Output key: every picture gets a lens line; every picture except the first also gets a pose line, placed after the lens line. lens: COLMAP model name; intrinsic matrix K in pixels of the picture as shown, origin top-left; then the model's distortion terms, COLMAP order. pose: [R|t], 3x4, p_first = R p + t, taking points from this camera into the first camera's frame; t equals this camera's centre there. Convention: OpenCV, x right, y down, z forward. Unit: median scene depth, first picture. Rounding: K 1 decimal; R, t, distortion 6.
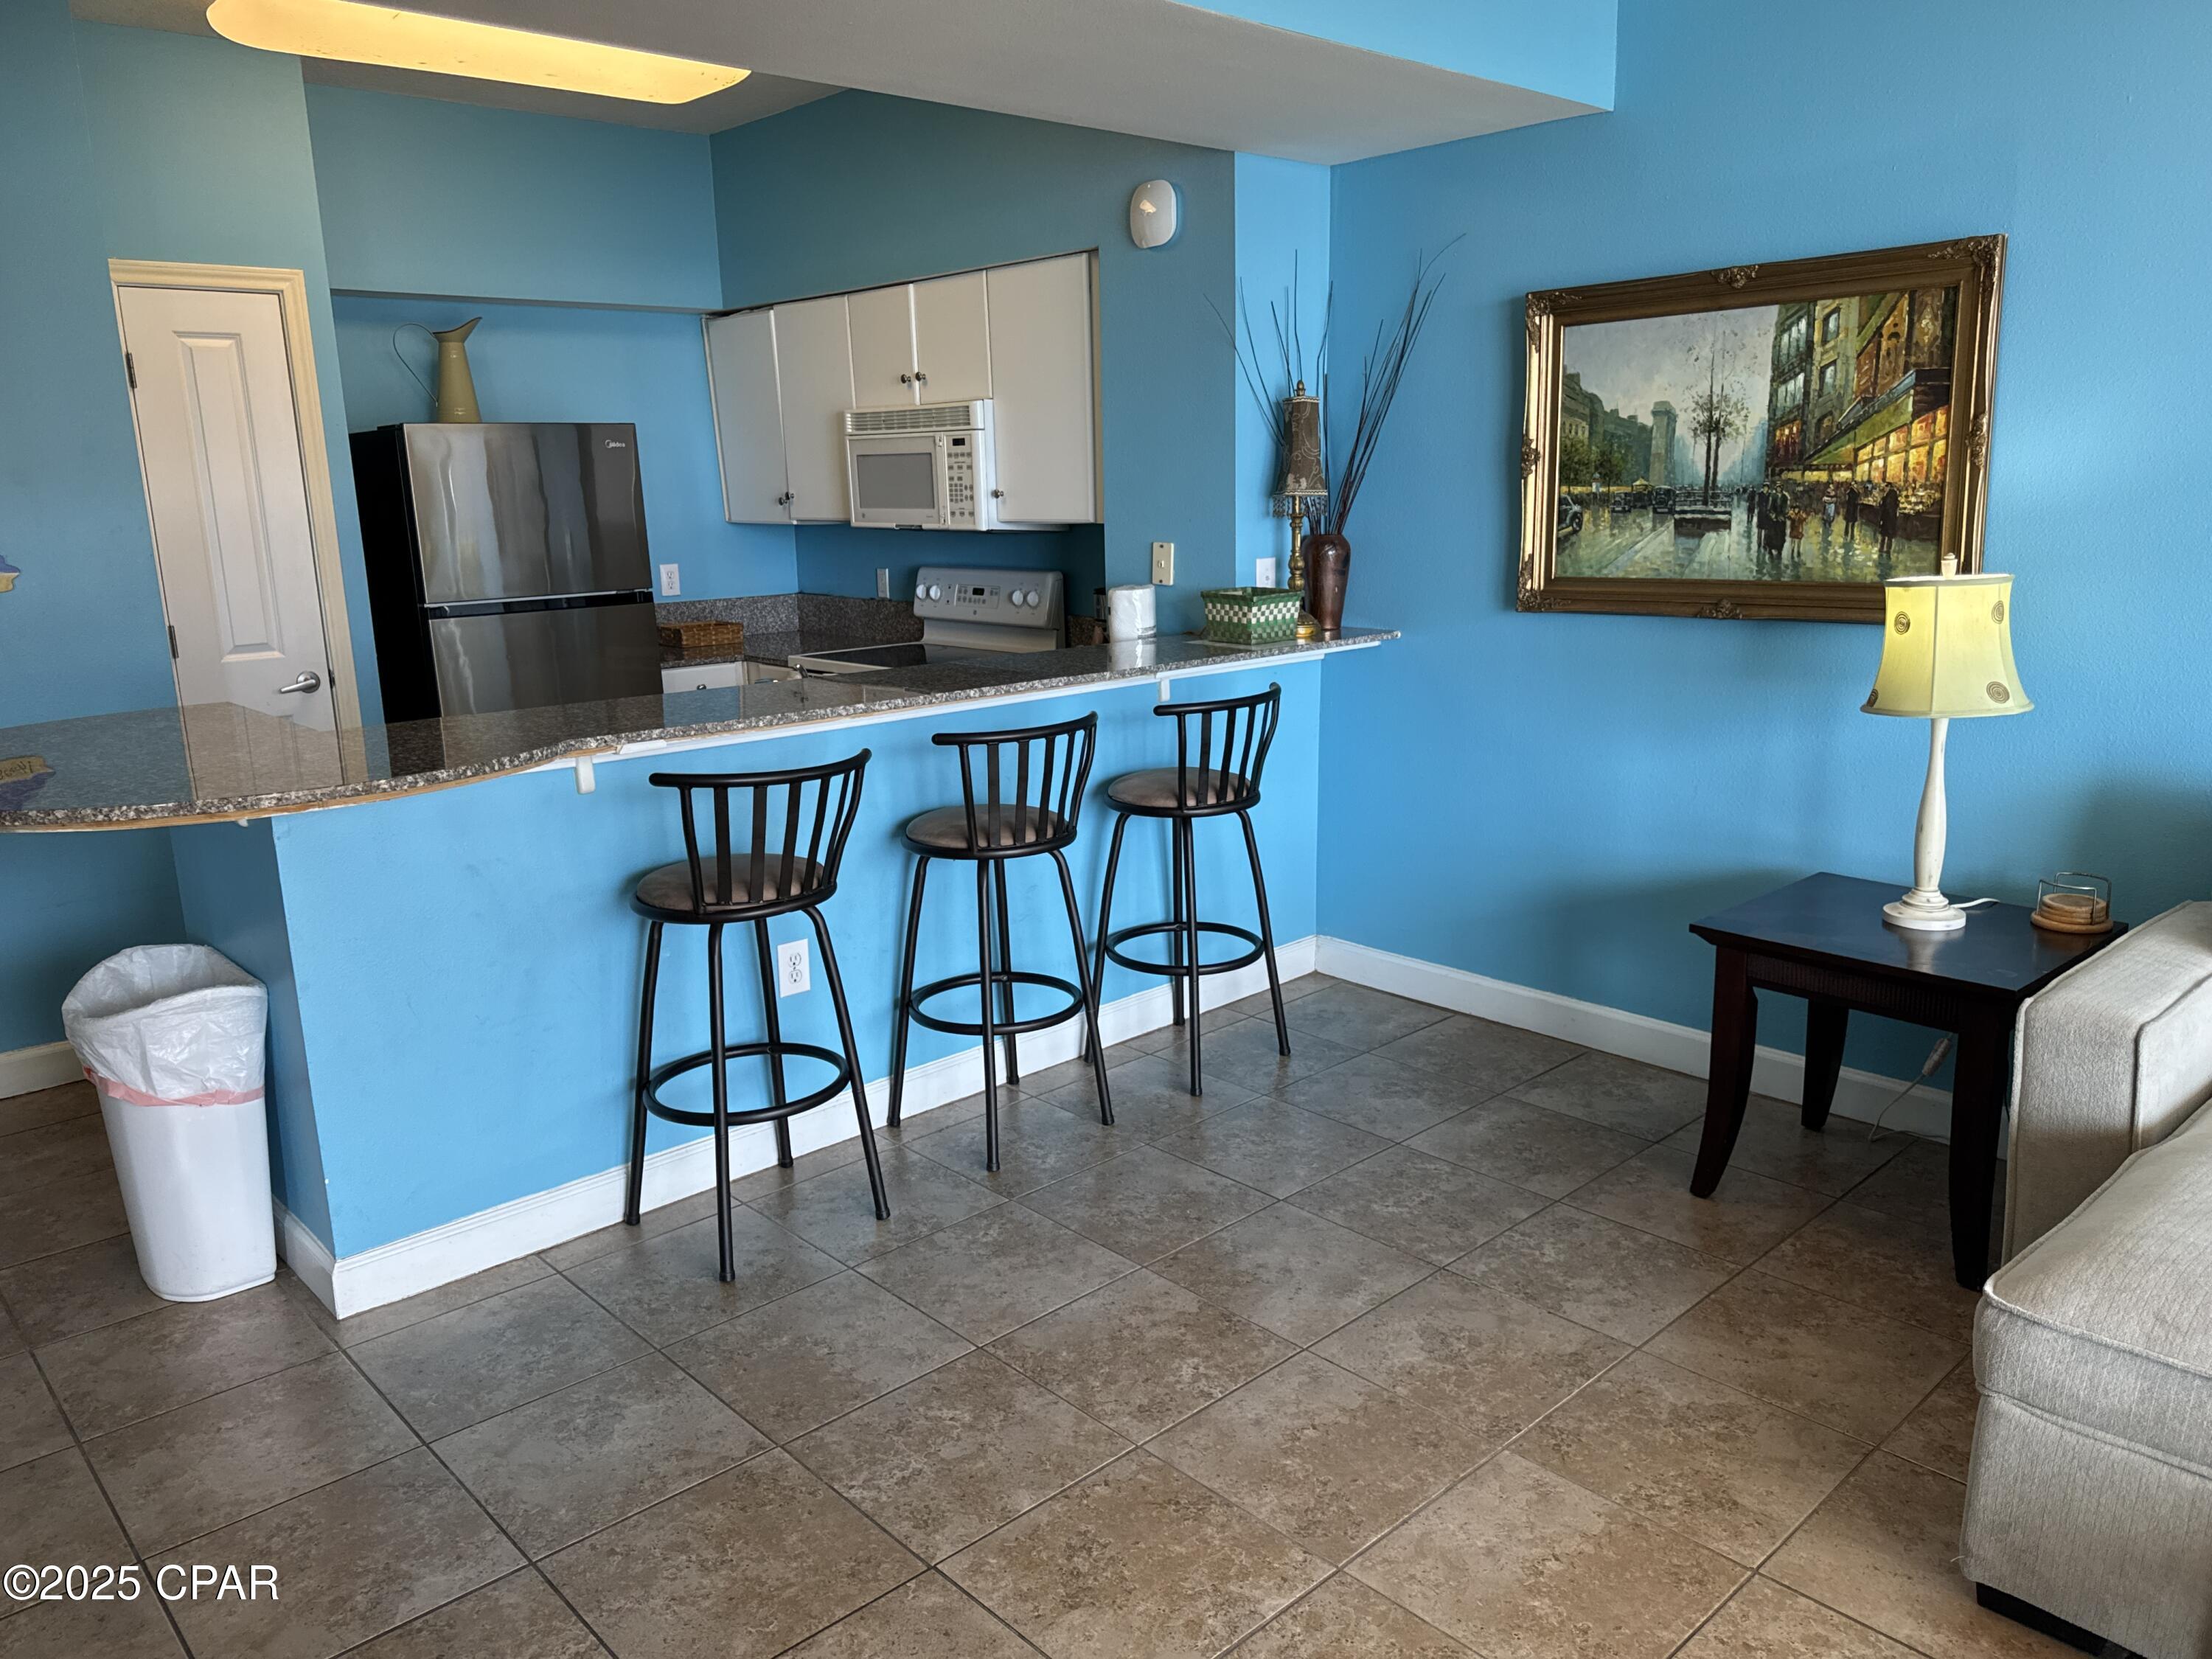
lens RADIAL K [[1560.9, 0, 1126.4], [0, 1560.9, 857.5], [0, 0, 1]] dist [0.060434, -0.121130]
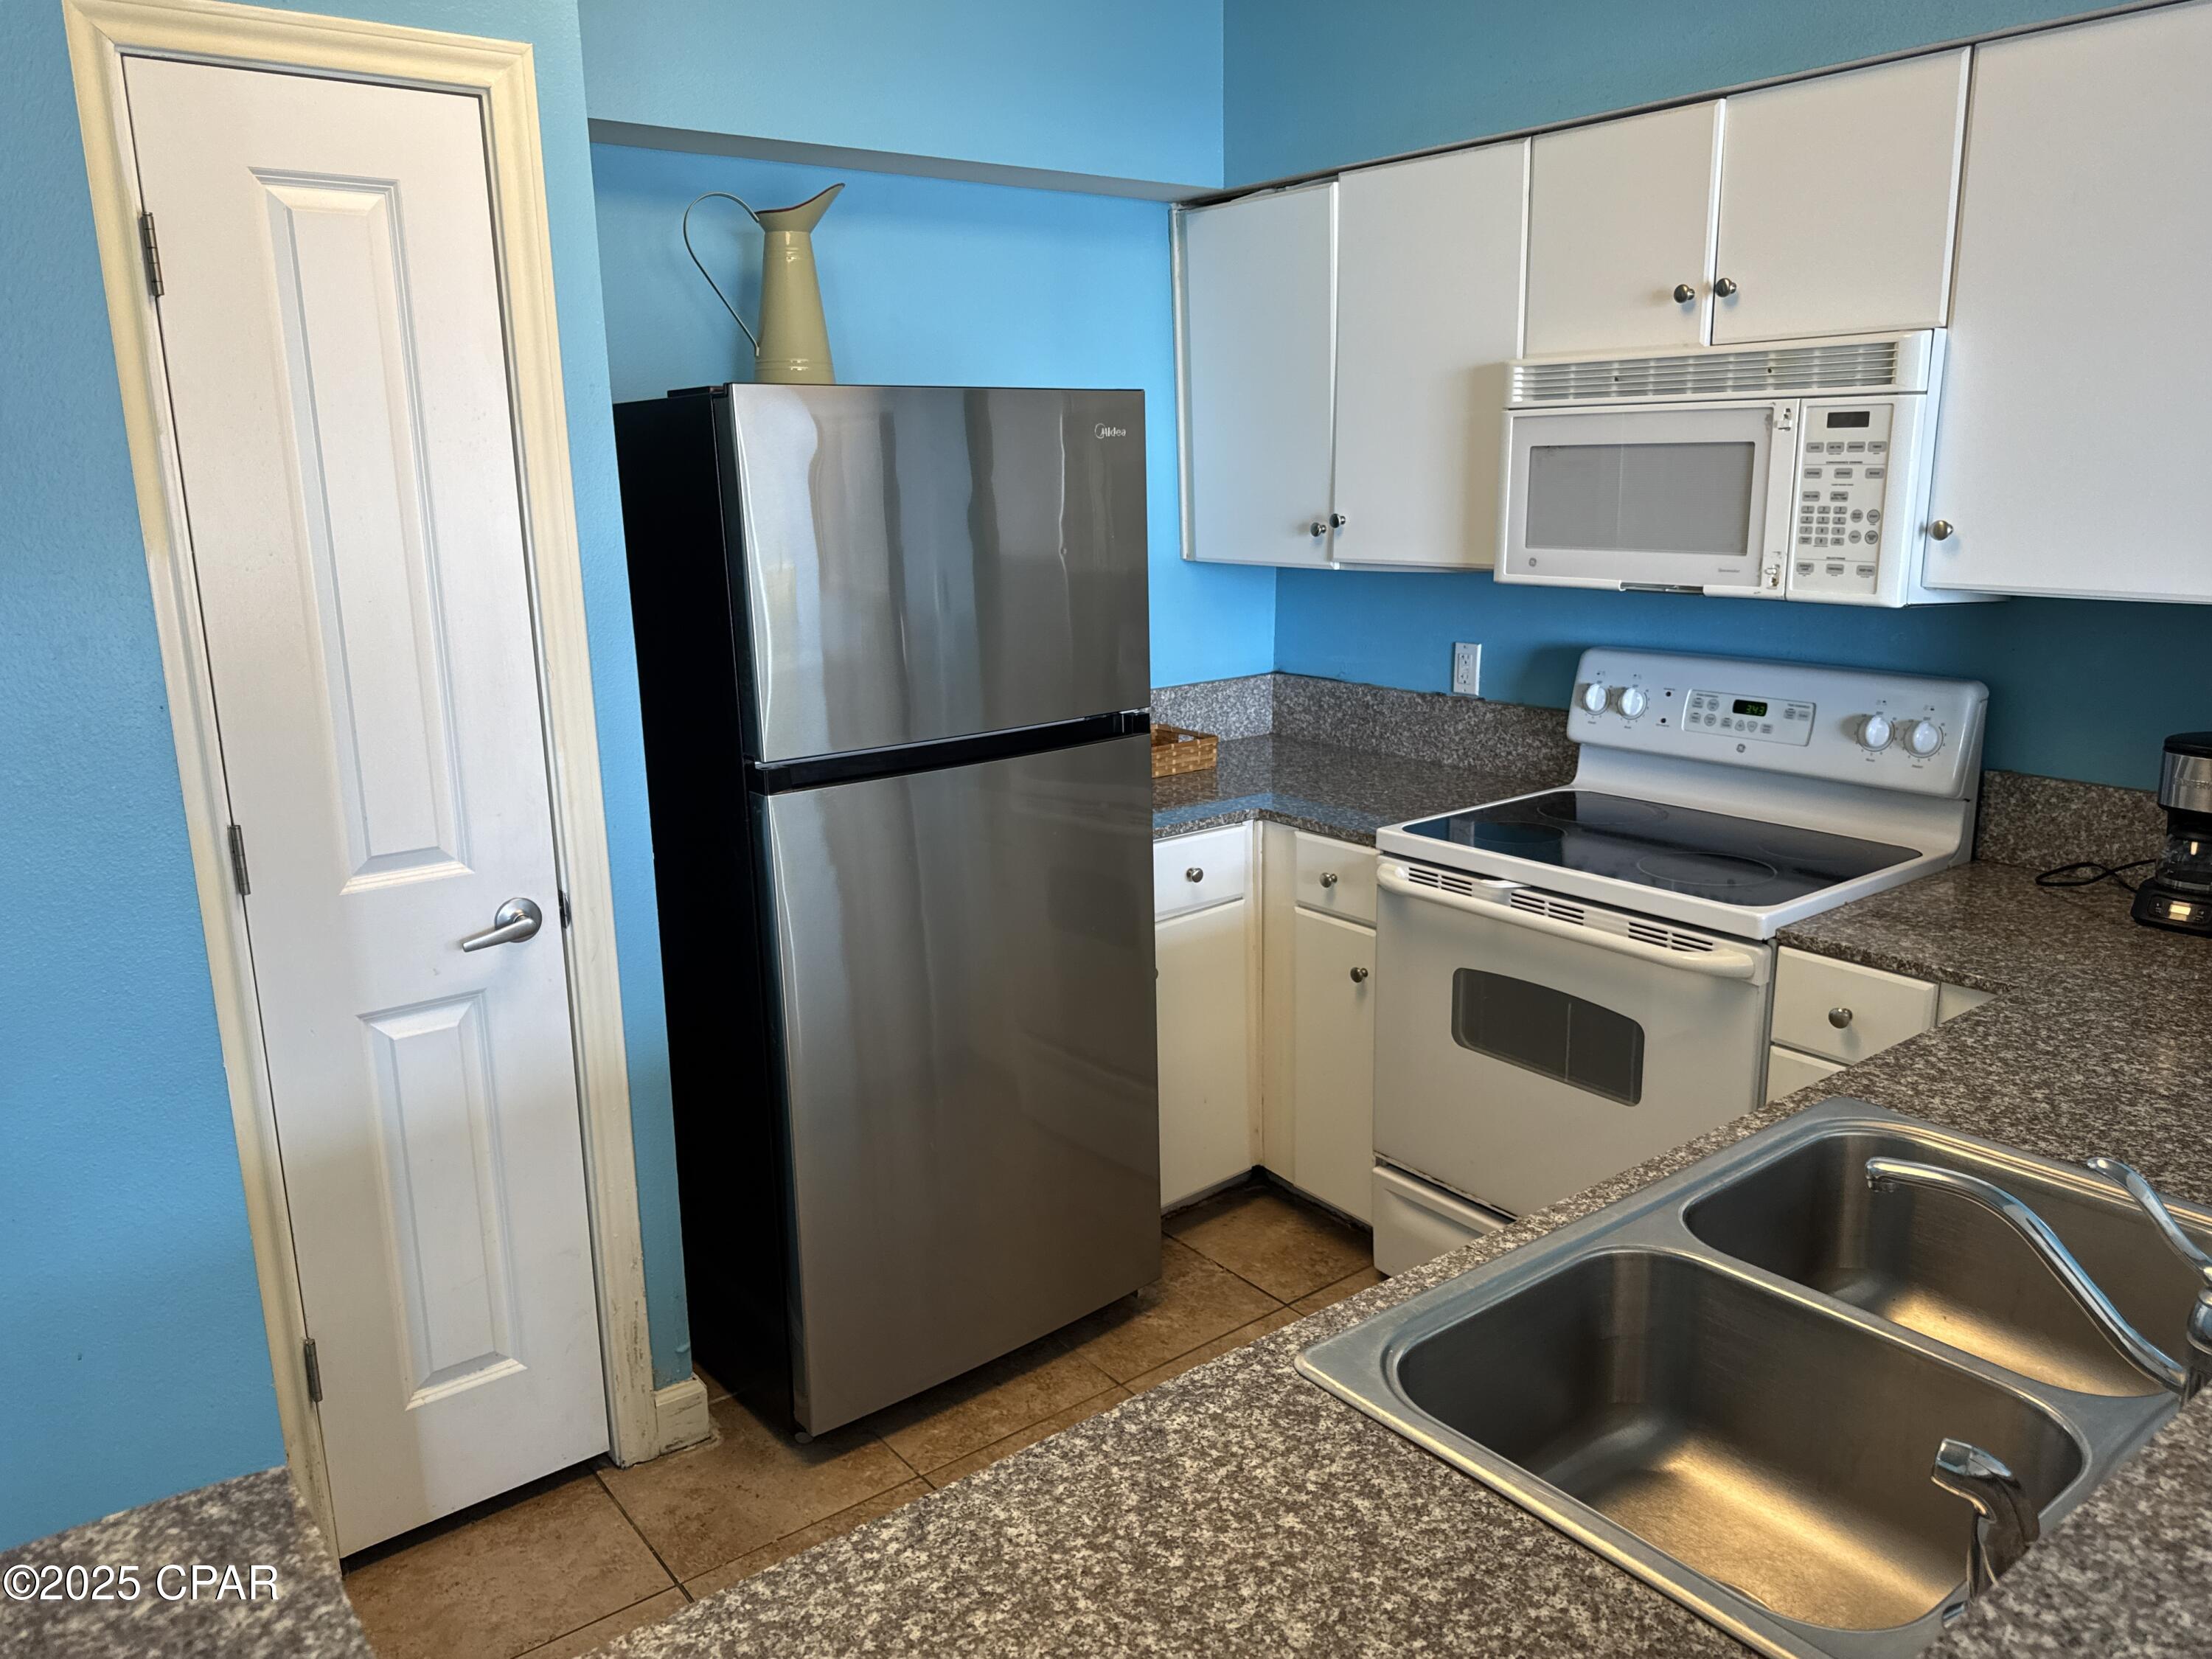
lens RADIAL K [[1588.4, 0, 1106.0], [0, 1588.4, 829.5], [0, 0, 1]] dist [0.061680, -0.121851]
pose [[0.995156, 0.025770, -0.094874, -0.373005], [-0.026754, 0.999601, -0.009111, -0.175854], [0.094601, 0.011605, 0.995448, 0.669452]]
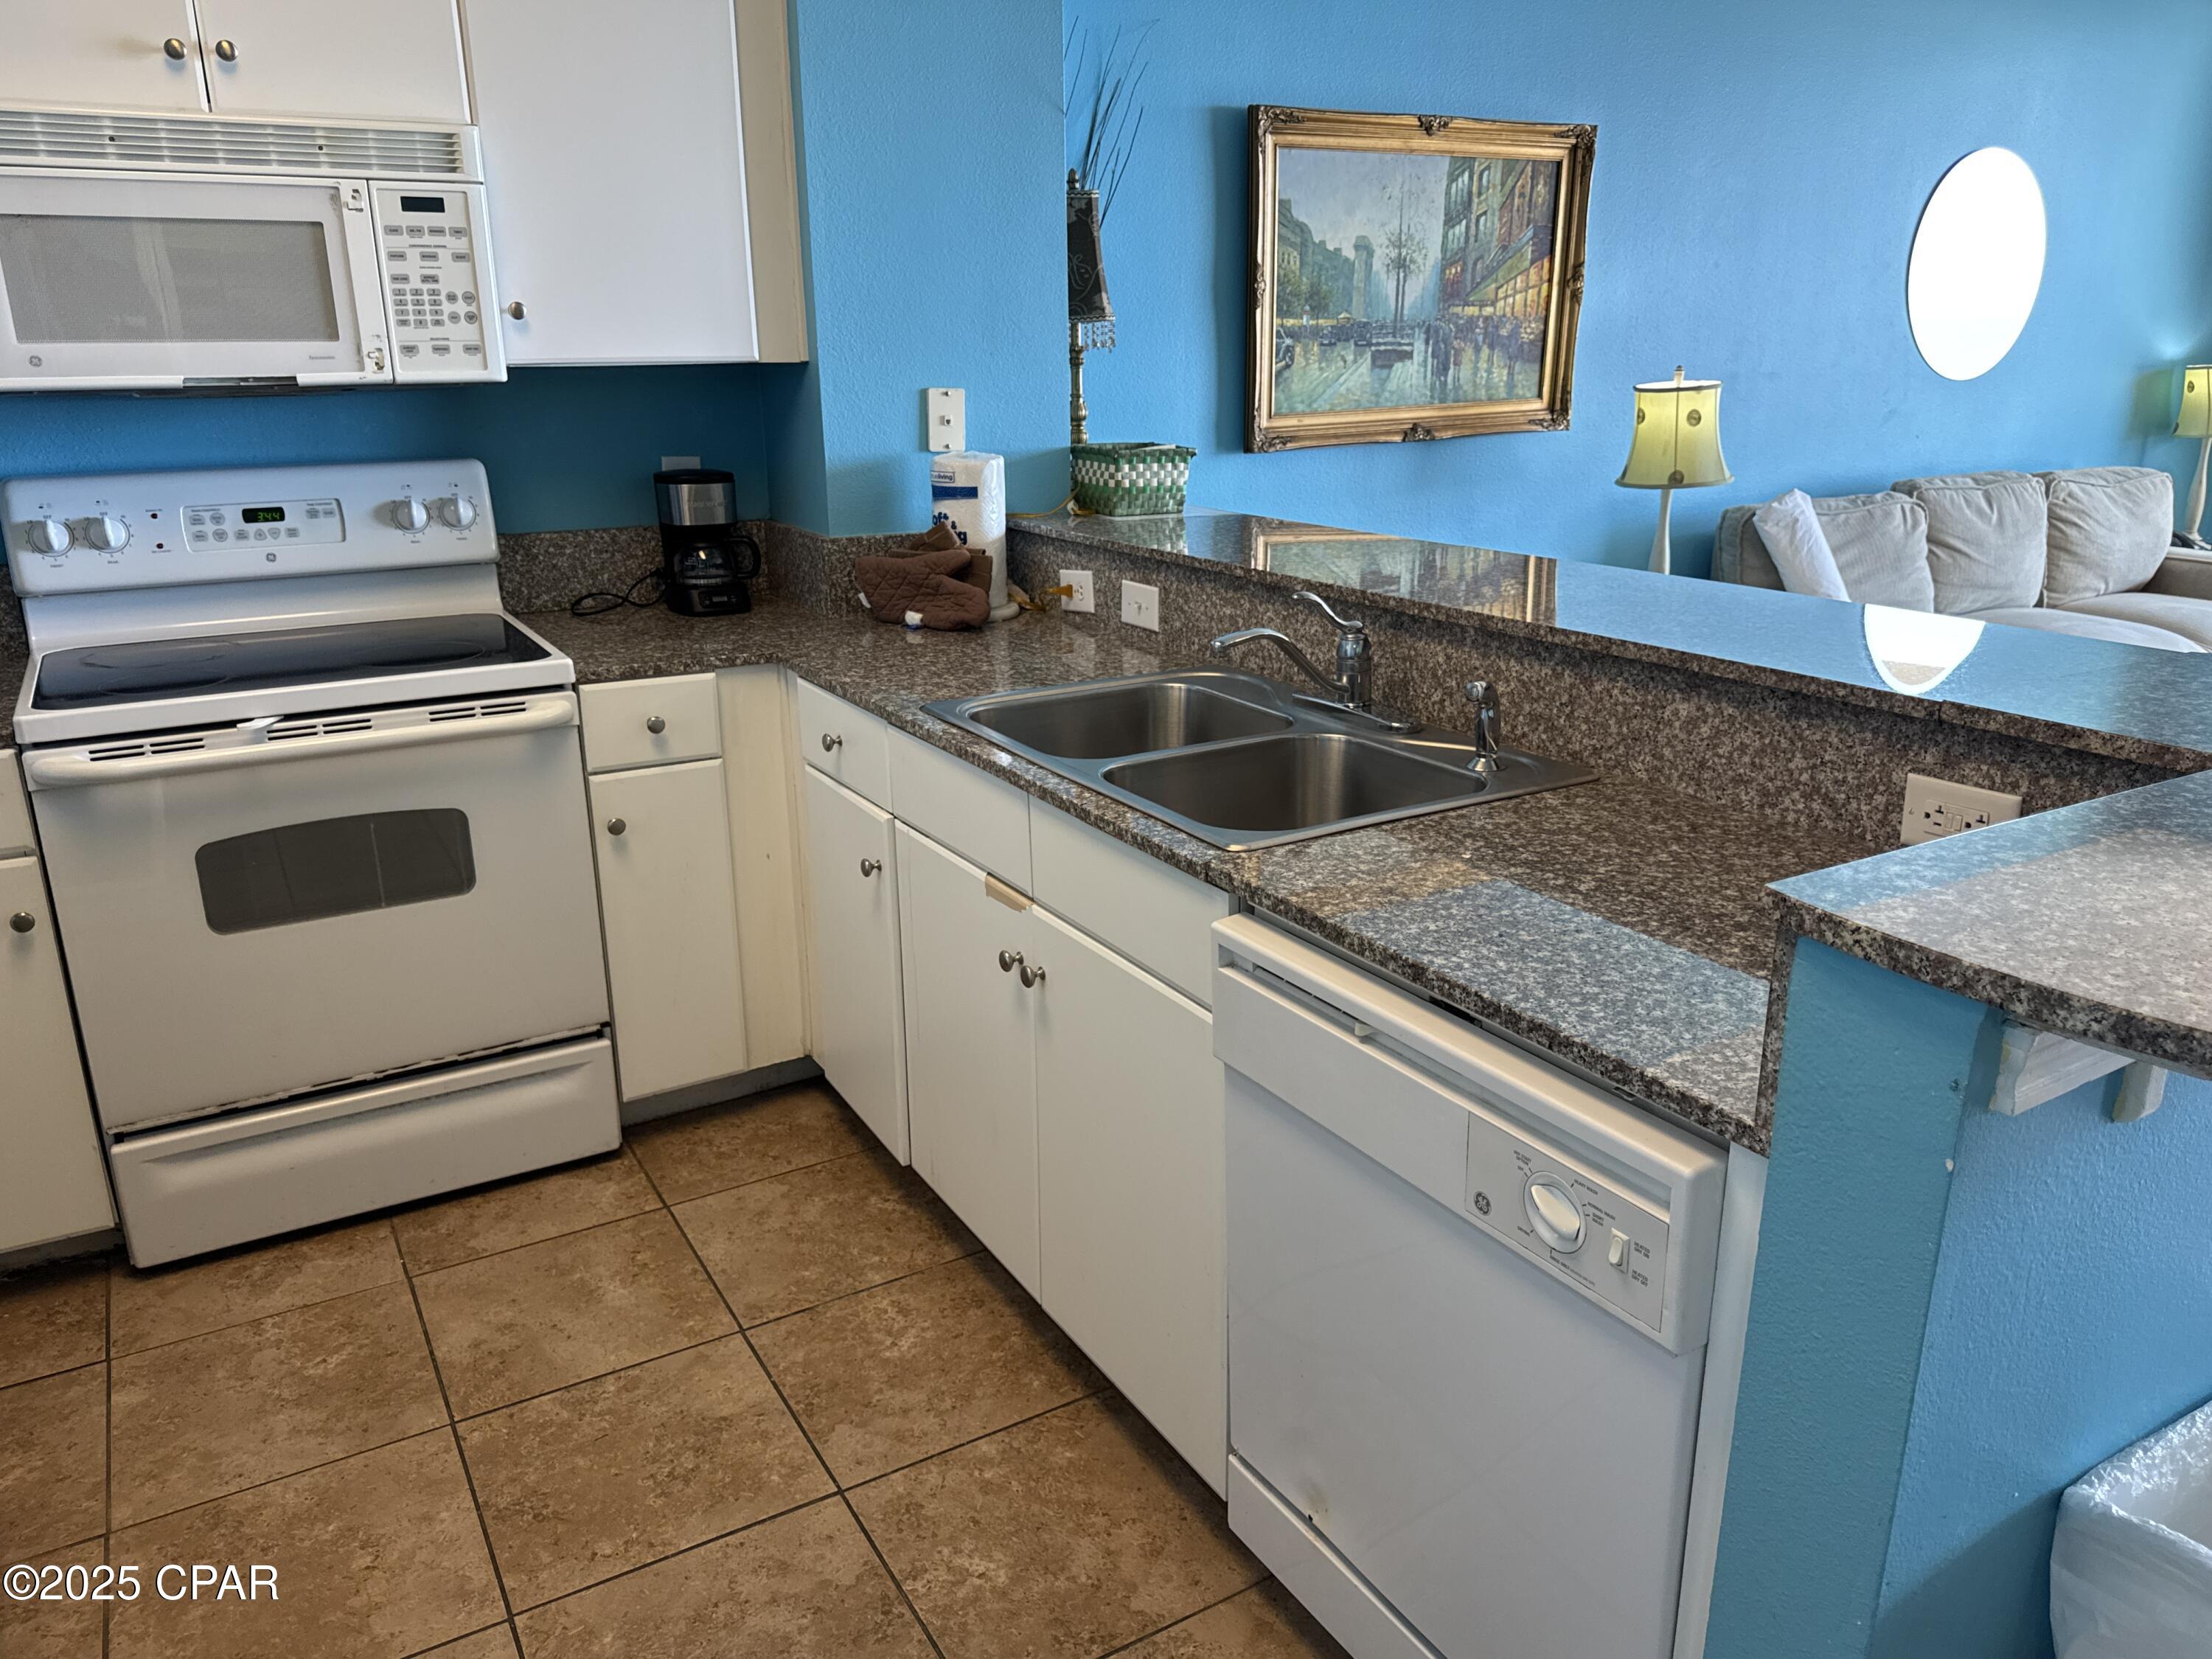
lens RADIAL K [[1586.3, 0, 1106.0], [0, 1586.3, 829.5], [0, 0, 1]] dist [0.082359, -0.122462]
pose [[0.221727, -0.267080, 0.937819, -0.791402], [0.234926, 0.948061, 0.214454, -0.179539], [-0.946386, 0.172768, 0.272955, 0.916385]]
